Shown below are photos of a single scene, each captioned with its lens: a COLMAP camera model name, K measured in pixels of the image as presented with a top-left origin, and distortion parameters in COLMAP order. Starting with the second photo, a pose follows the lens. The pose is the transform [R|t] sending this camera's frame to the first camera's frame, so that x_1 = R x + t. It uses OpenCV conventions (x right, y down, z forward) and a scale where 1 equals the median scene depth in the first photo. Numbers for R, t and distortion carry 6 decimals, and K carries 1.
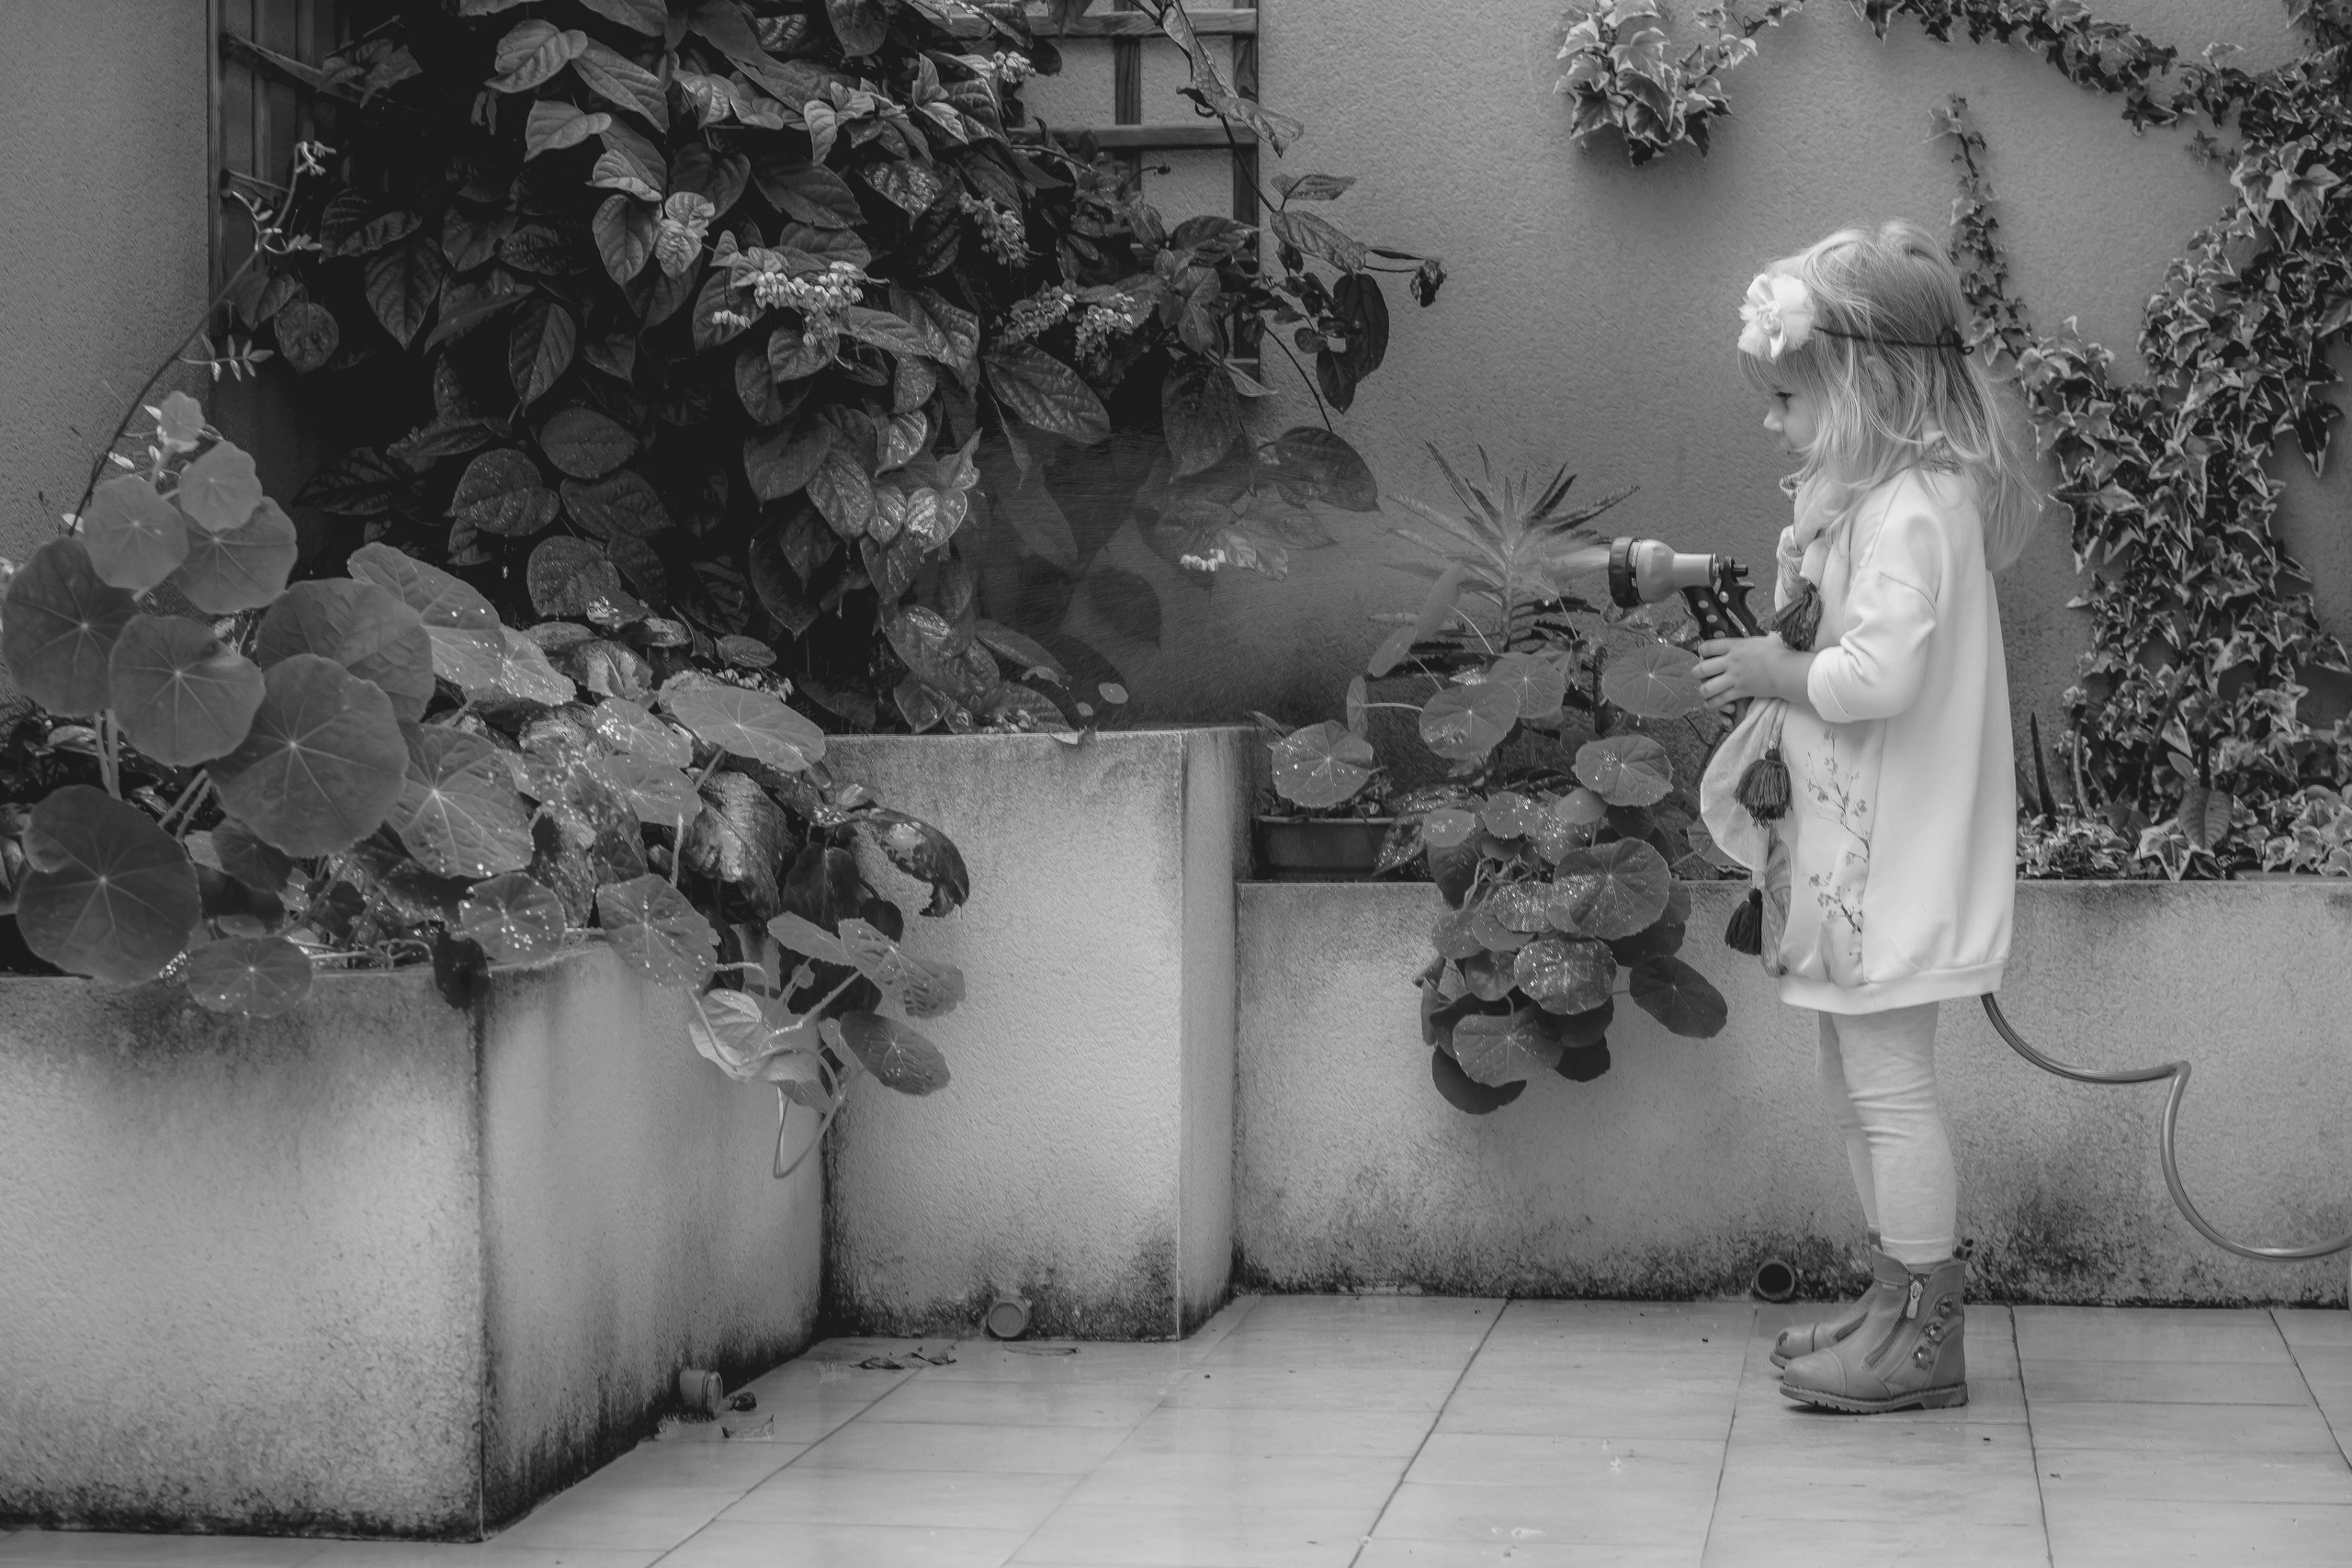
lens RADIAL K [[4912.7, 0, 1130.8], [0, 4912.7, 821.7], [0, 0, 1]] dist [0.069339, 0.000000]
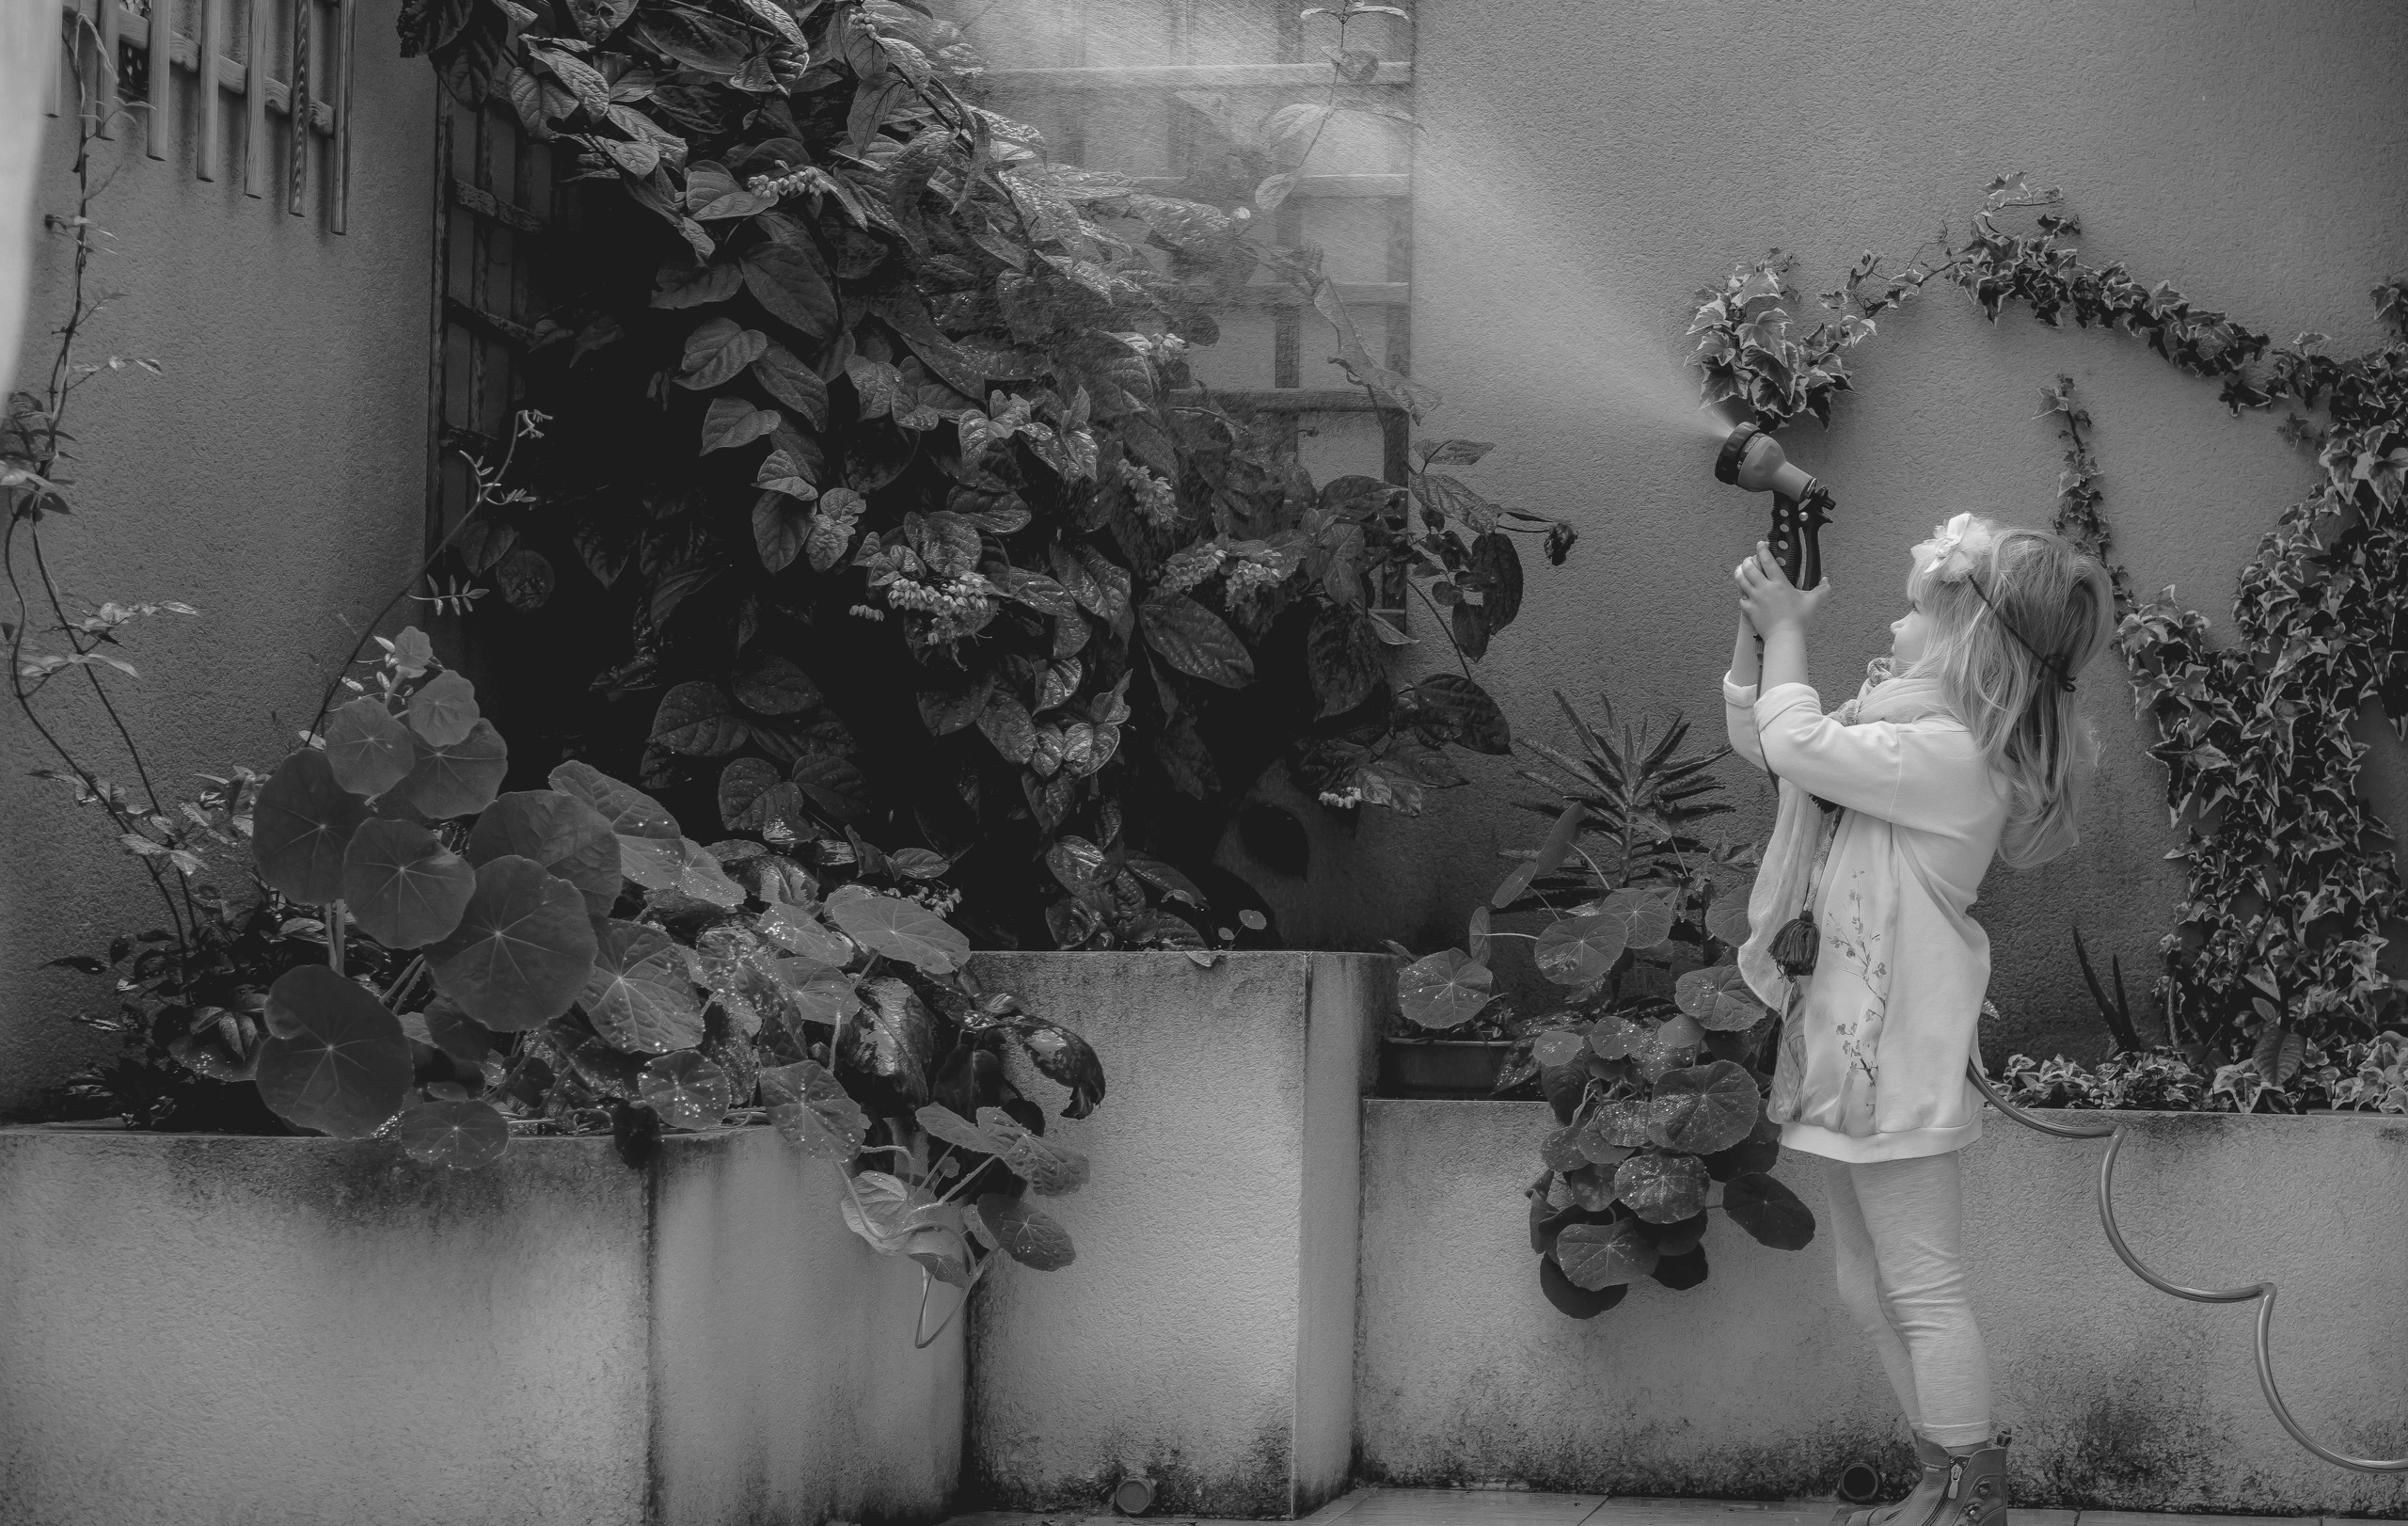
lens RADIAL K [[5443.9, 0, 1233.9], [0, 5443.9, 732.5], [0, 0, 1]] dist [0.069764, 0.000000]
pose [[0.999418, 0.019148, -0.028228, 0.025780], [-0.021056, 0.997400, -0.068918, 0.015547], [0.026835, 0.069473, 0.997223, -0.189194]]
